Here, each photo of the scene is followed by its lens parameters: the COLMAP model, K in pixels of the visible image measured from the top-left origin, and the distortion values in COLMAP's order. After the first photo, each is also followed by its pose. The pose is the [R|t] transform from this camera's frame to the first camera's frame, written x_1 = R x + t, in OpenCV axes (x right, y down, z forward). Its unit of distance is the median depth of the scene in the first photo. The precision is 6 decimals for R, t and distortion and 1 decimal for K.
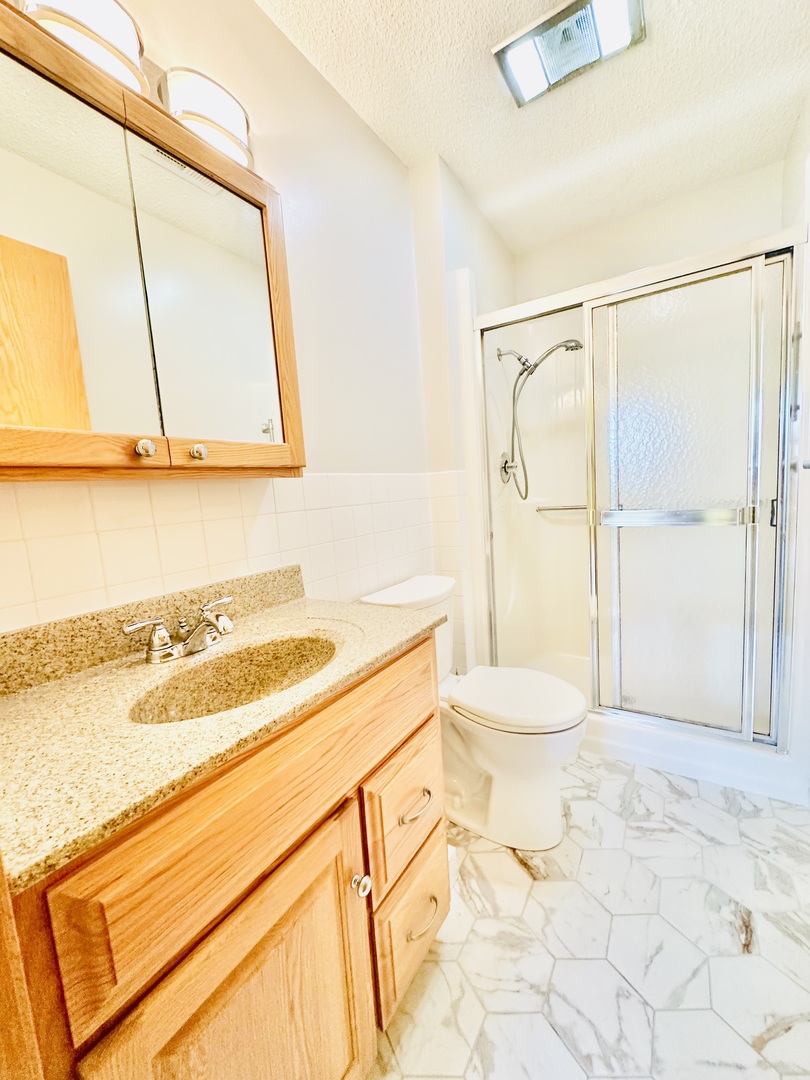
lens RADIAL K [[429.6, 0, 404.3], [0, 429.6, 541.5], [0, 0, 1]] dist [-0.000763, 0.000276]
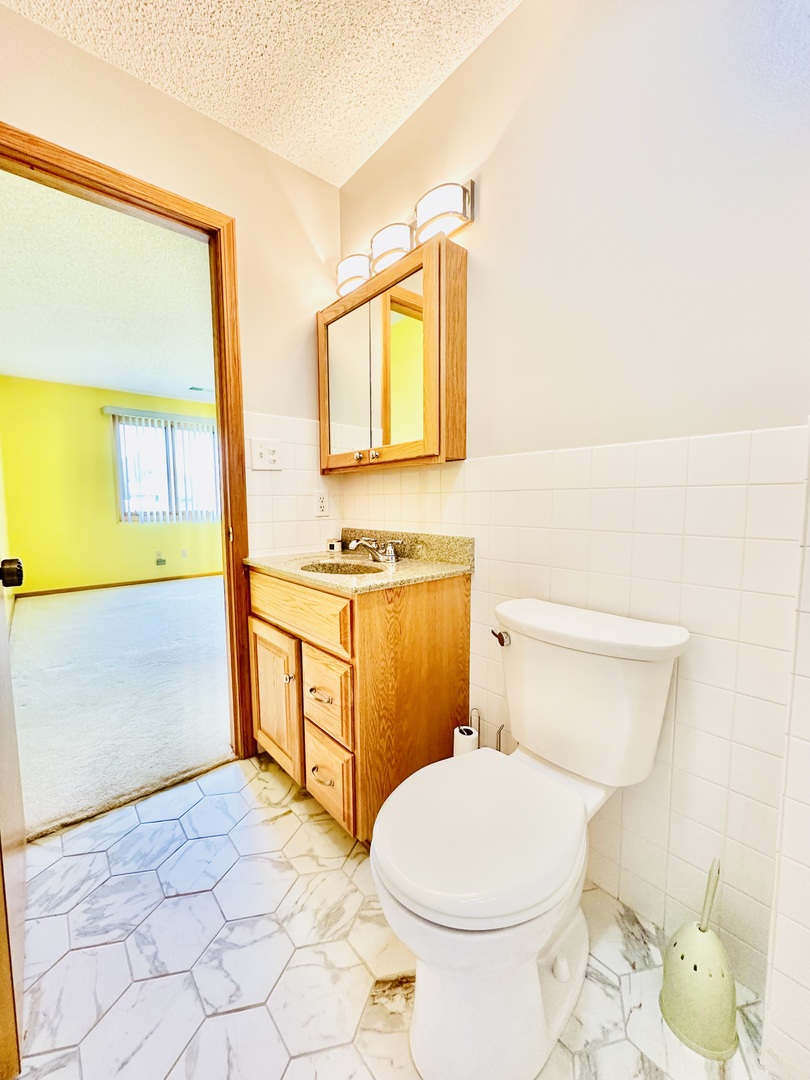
lens RADIAL K [[429.6, 0, 403.4], [0, 429.6, 538.0], [0, 0, 1]] dist [-0.000763, 0.000276]
pose [[-0.283929, 0.151089, -0.946867, 1.139305], [-0.087080, 0.979363, 0.182386, -0.178825], [0.954883, 0.134238, -0.264912, 1.444759]]
